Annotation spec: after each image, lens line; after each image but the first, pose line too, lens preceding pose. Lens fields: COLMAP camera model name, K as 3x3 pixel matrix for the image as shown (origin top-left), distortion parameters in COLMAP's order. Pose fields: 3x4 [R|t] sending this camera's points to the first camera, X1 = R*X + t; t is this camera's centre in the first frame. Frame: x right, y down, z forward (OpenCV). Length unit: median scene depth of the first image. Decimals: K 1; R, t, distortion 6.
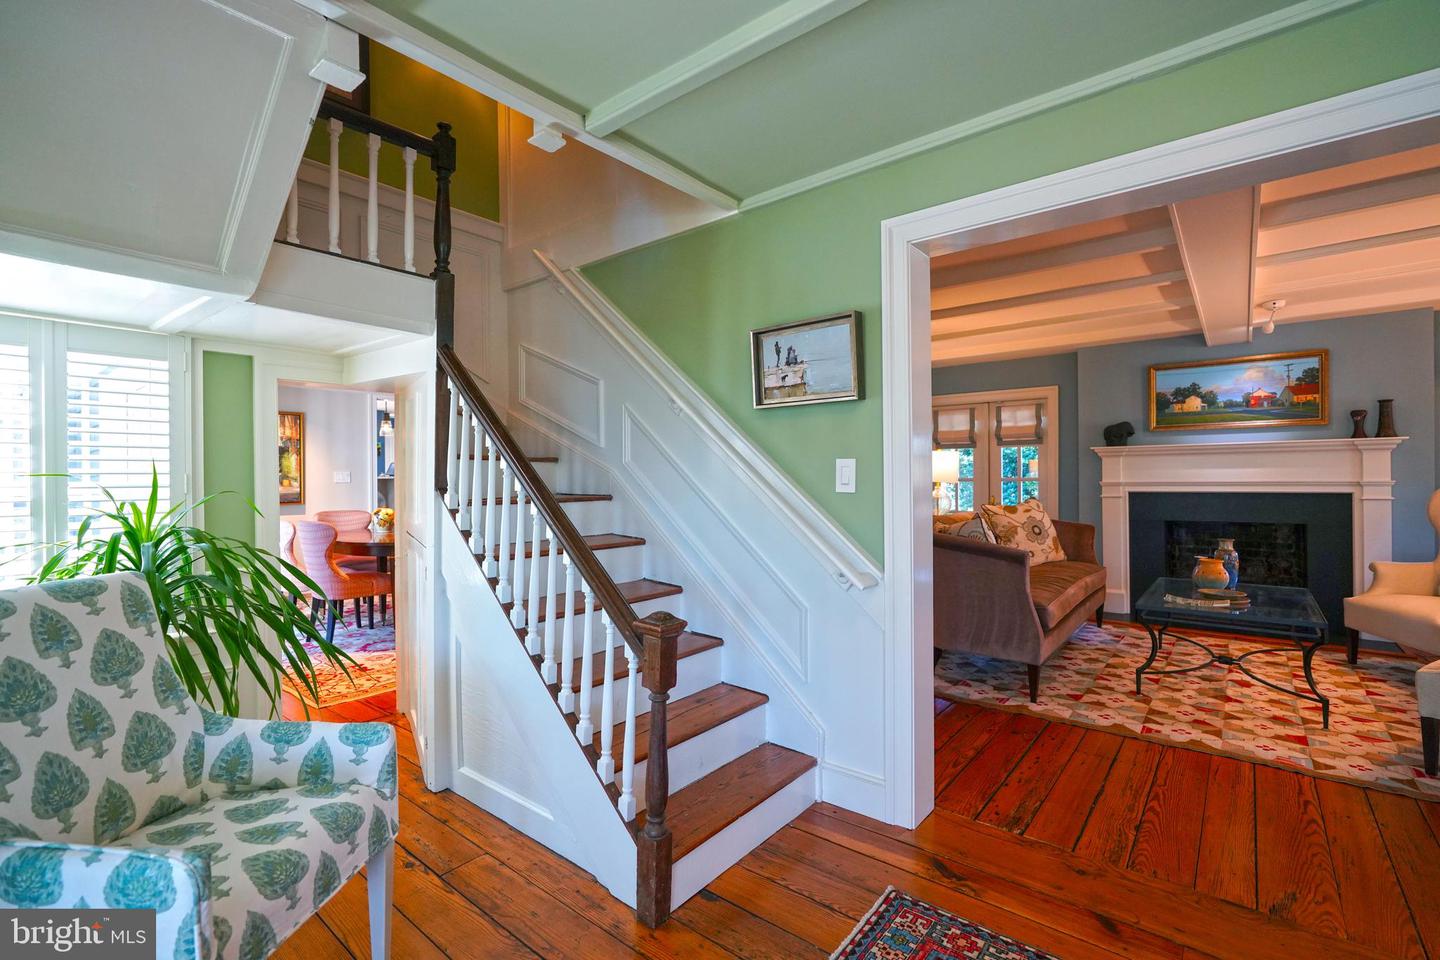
lens RADIAL K [[645.0, 0, 715.5], [0, 645.0, 481.7], [0, 0, 1]] dist [-0.014136, 0.006271]
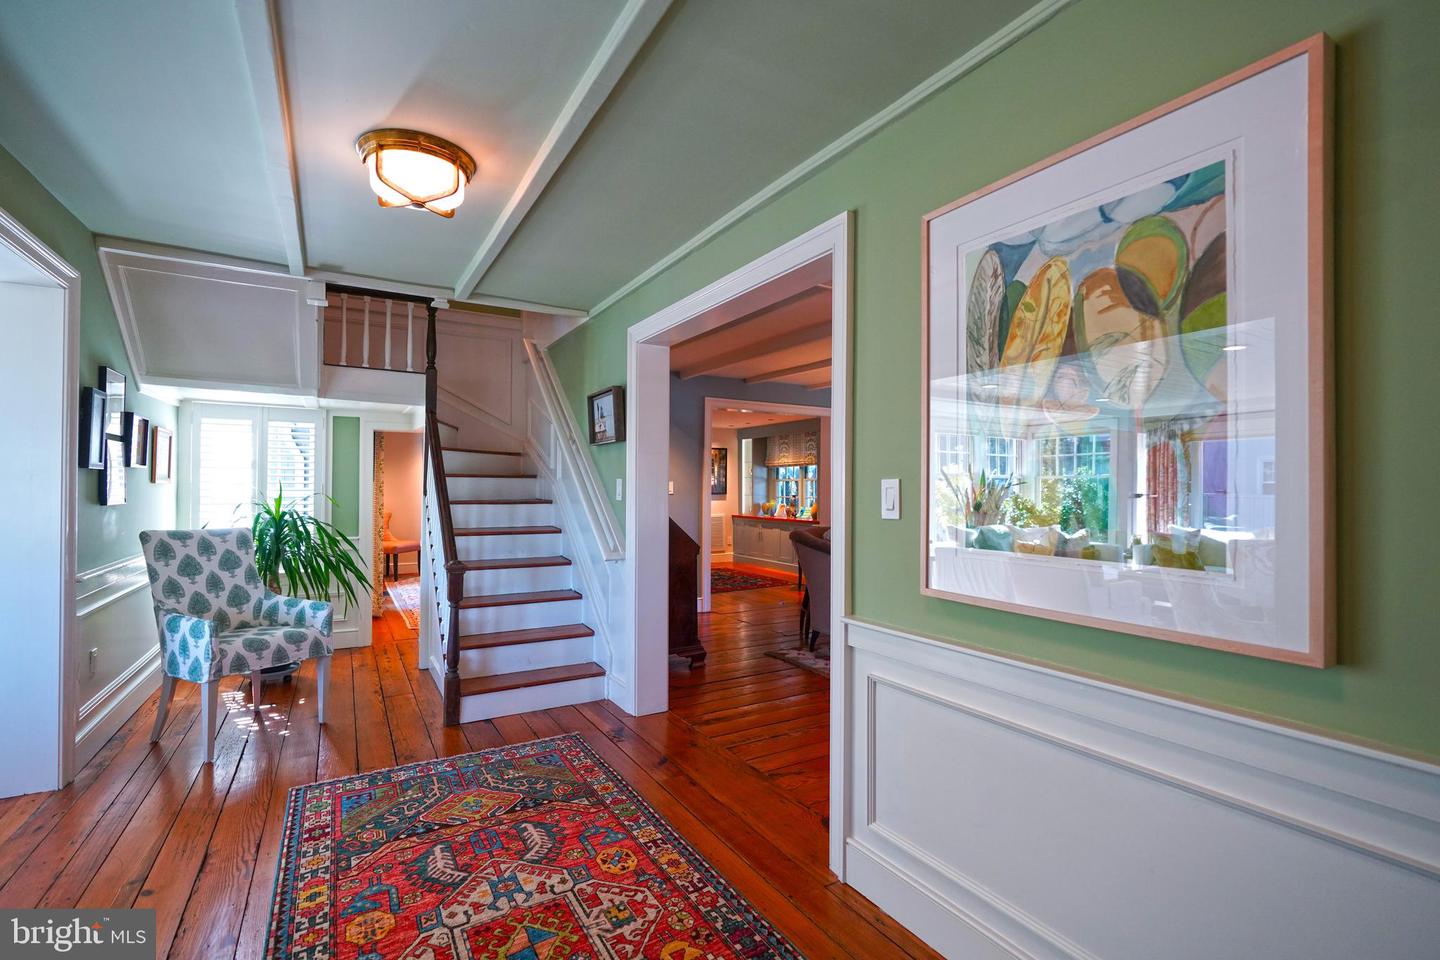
lens RADIAL K [[645.0, 0, 715.5], [0, 645.0, 481.7], [0, 0, 1]] dist [-0.014136, 0.006271]
pose [[0.939276, 0.010383, -0.343005, 0.897882], [-0.015463, 0.999807, -0.012079, -0.012802], [0.342814, 0.016649, 0.939256, -0.361934]]
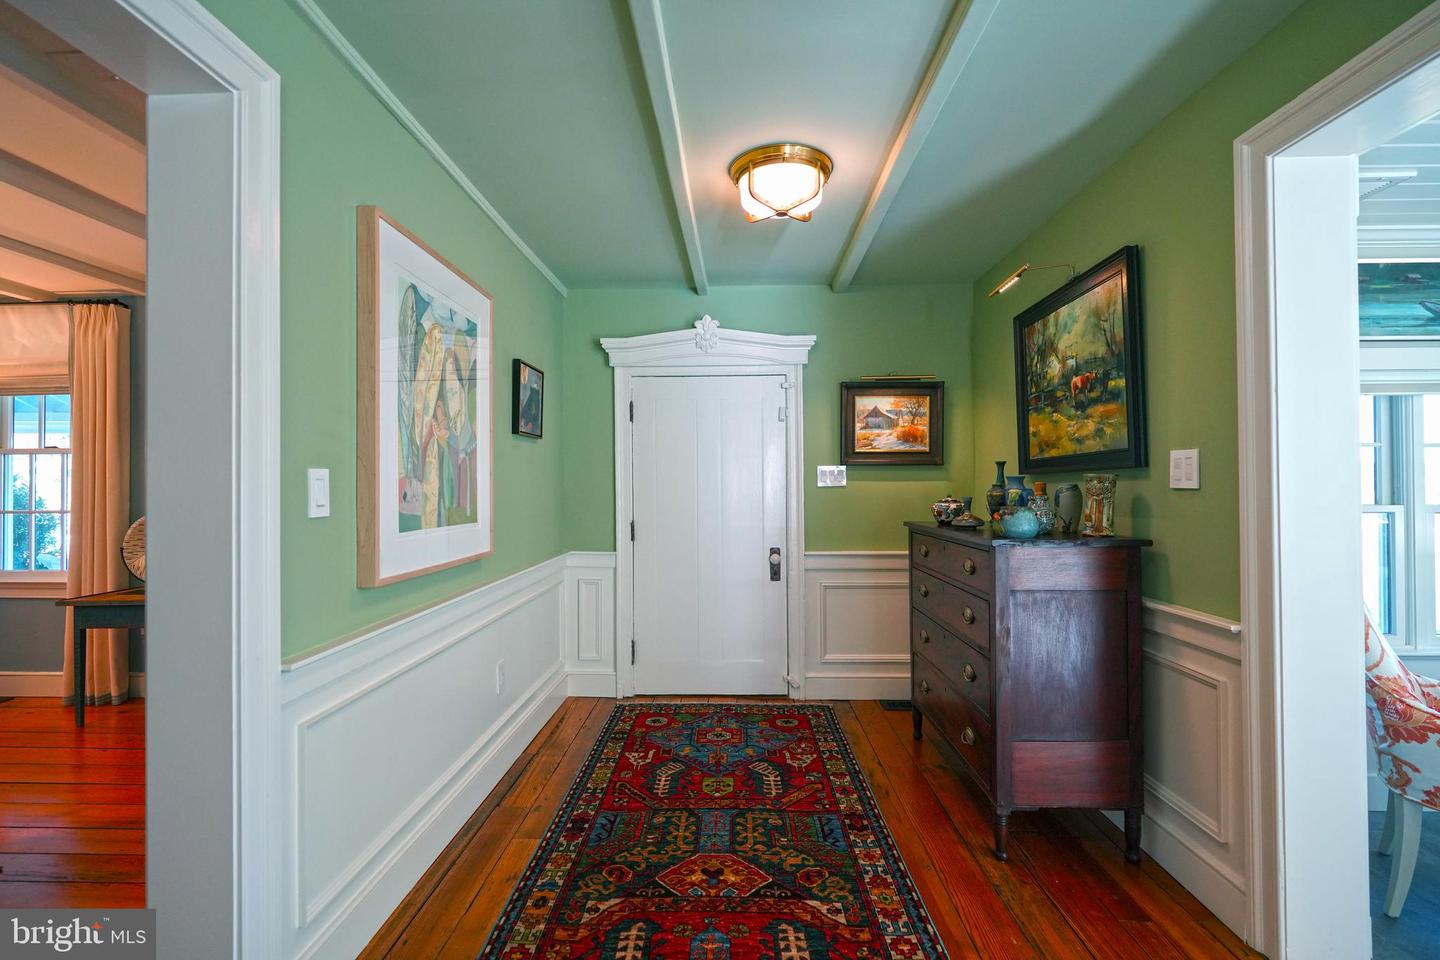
lens RADIAL K [[645.0, 0, 715.5], [0, 645.0, 481.7], [0, 0, 1]] dist [-0.014136, 0.006271]
pose [[-0.611533, 0.020166, 0.790962, 0.122032], [0.016757, 0.999781, -0.012534, -0.002372], [-0.791041, 0.005589, -0.611737, 0.483504]]
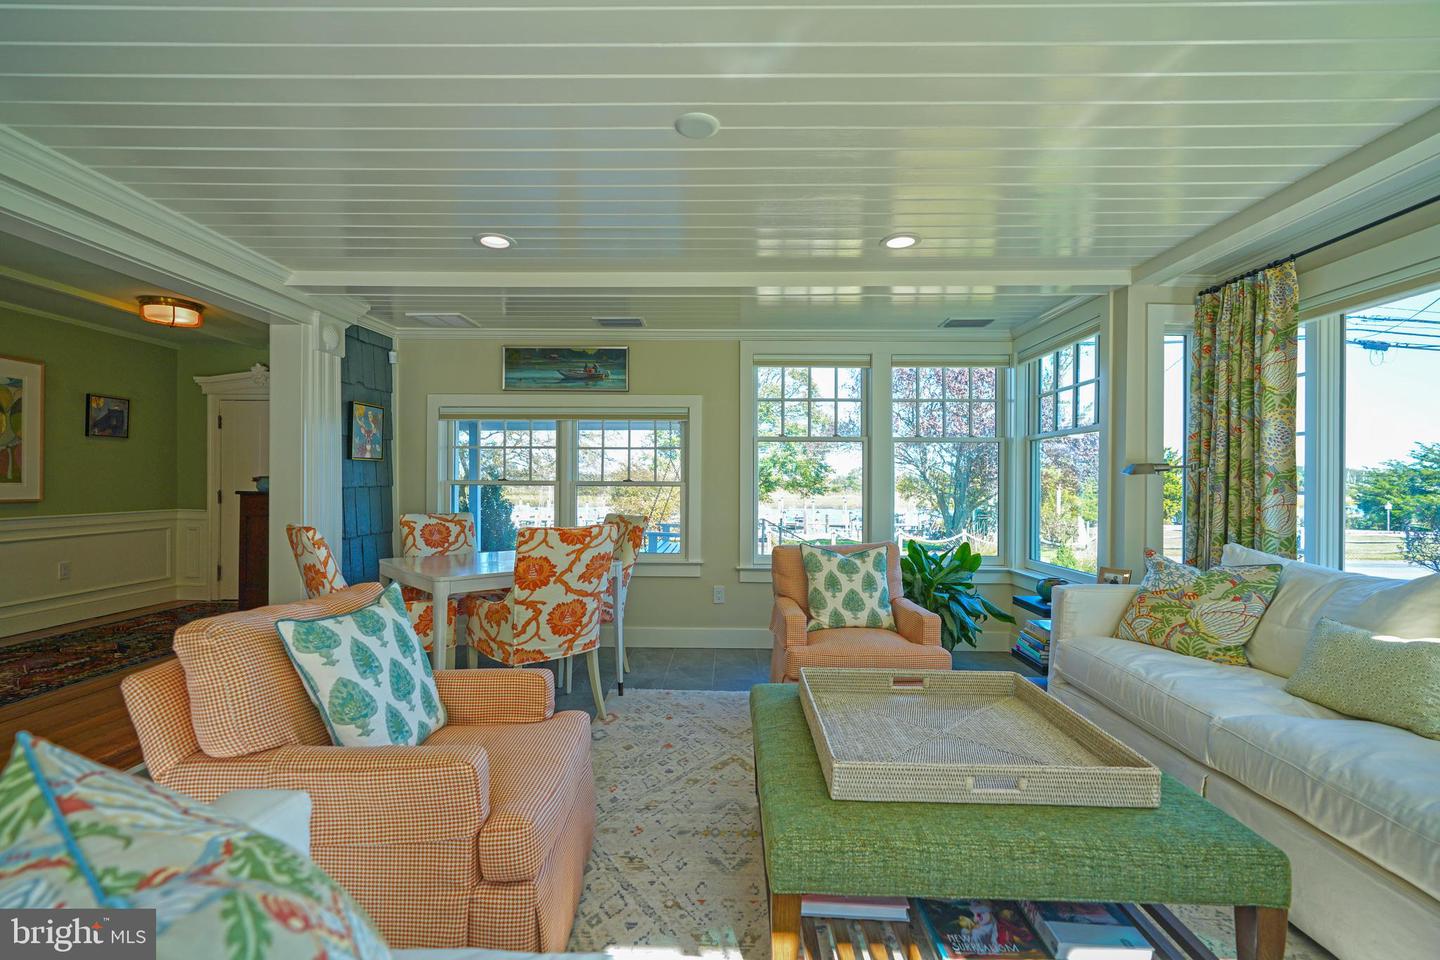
lens RADIAL K [[645.0, 0, 715.5], [0, 645.0, 481.7], [0, 0, 1]] dist [-0.014136, 0.006271]
pose [[-0.617318, 0.009616, 0.786655, -1.544337], [0.005275, 0.999953, -0.008084, 0.061851], [-0.786696, -0.000841, -0.617340, -0.240220]]
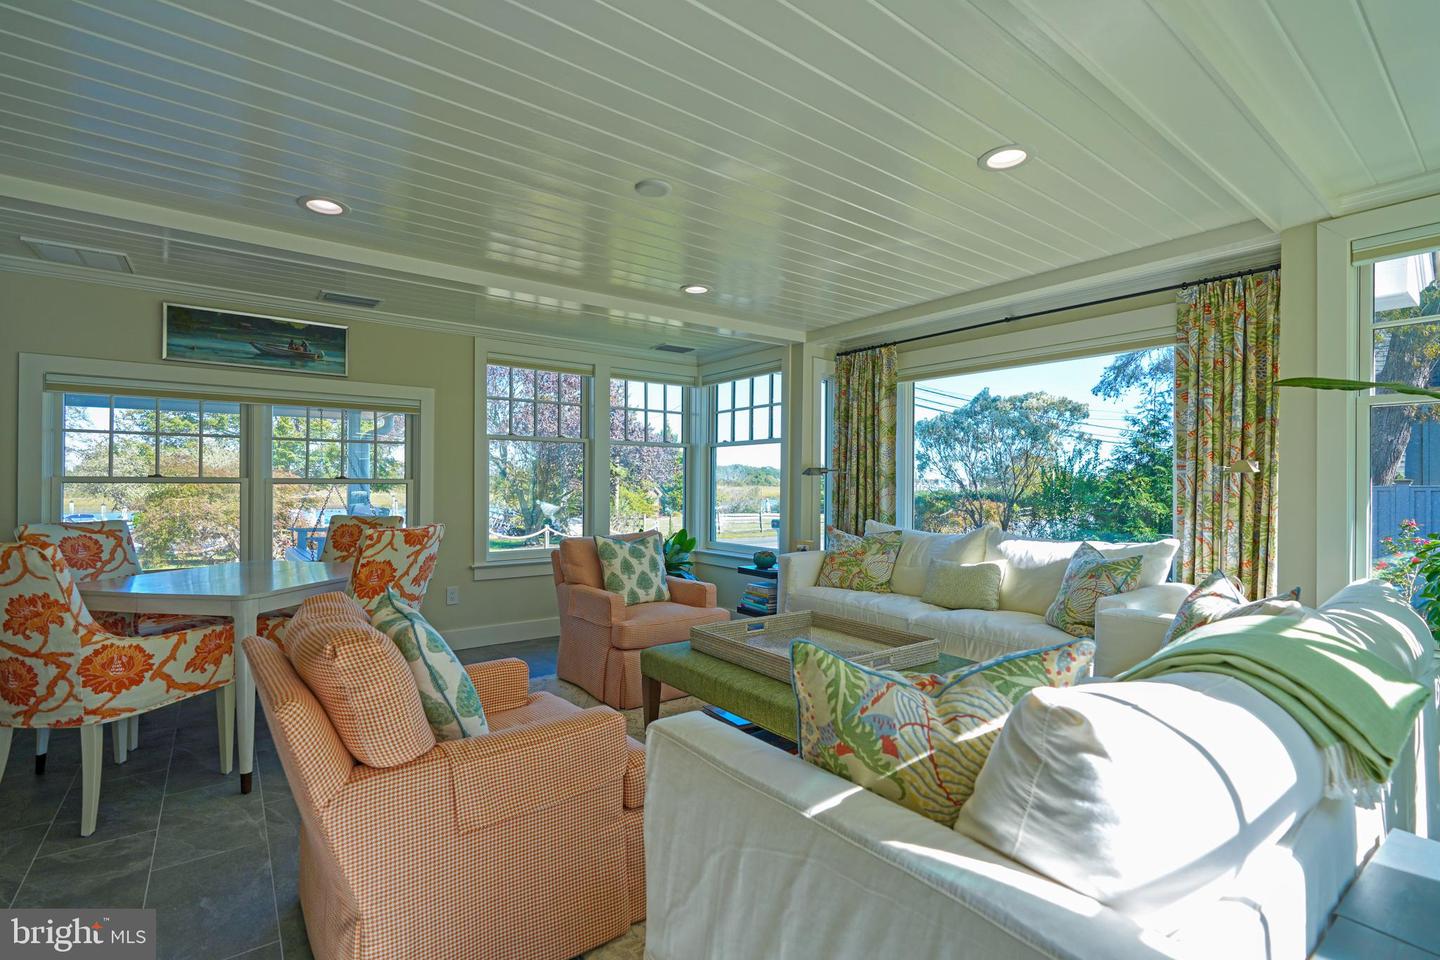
lens RADIAL K [[658.5, 0, 720.0], [0, 658.5, 480.0], [0, 0, 1]] dist [-0.008406, 0.000380]
pose [[-0.972499, 0.006602, 0.232814, -1.233685], [0.006313, 0.999978, -0.001986, 0.057080], [-0.232822, -0.000462, -0.972519, 0.230418]]
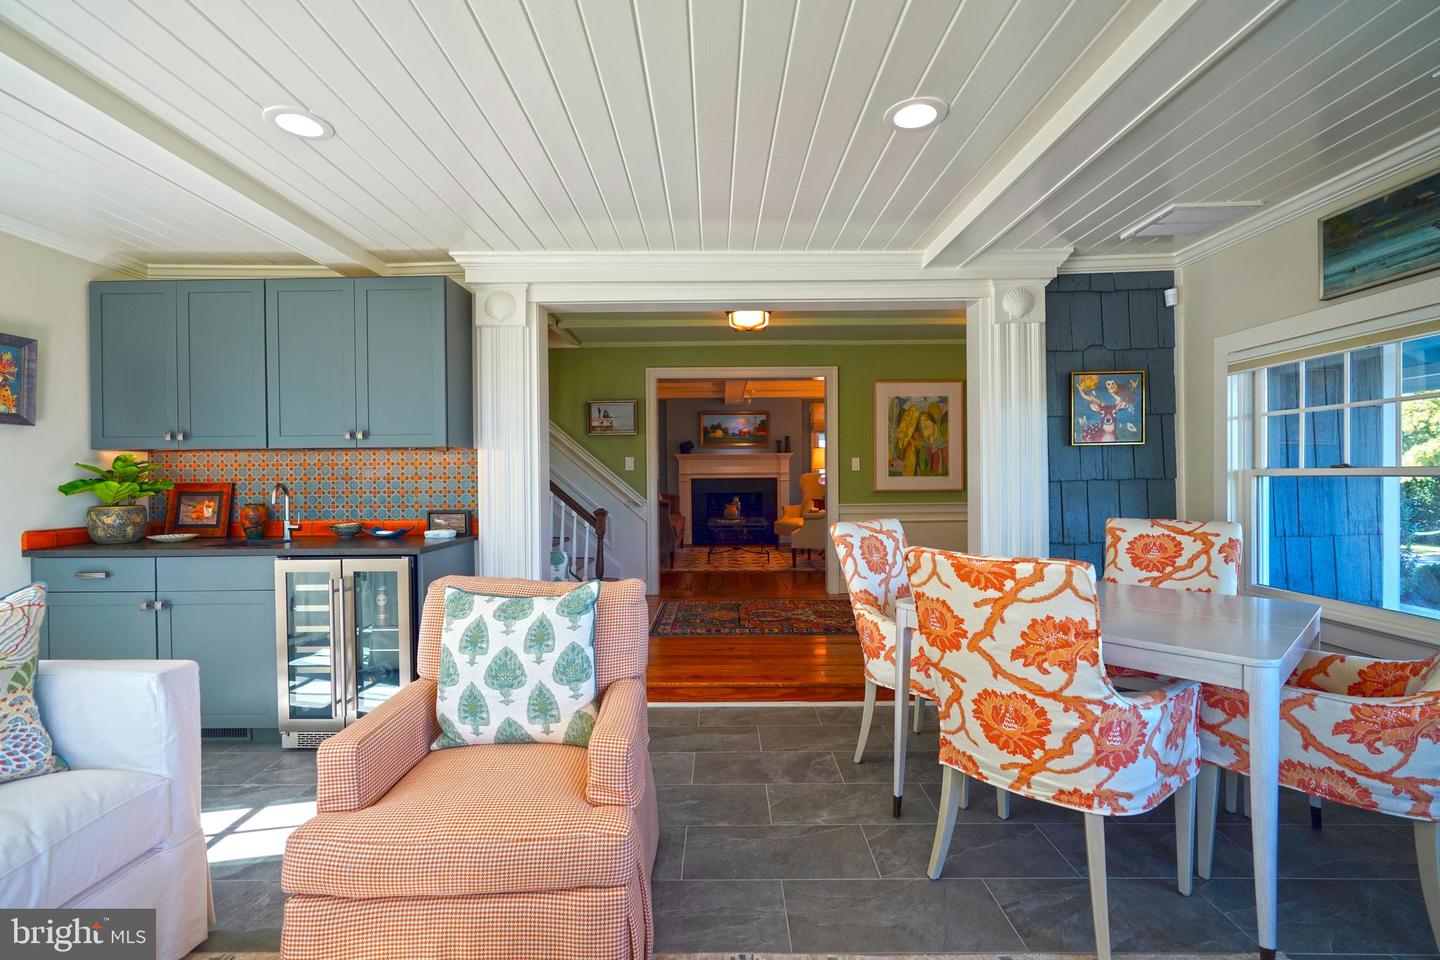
lens RADIAL K [[645.0, 0, 715.5], [0, 645.0, 481.7], [0, 0, 1]] dist [-0.014136, 0.006271]
pose [[0.777736, -0.001886, 0.628588, -1.056909], [0.002976, 0.999995, -0.000683, 0.059311], [-0.628584, 0.002402, 0.777738, -1.109089]]
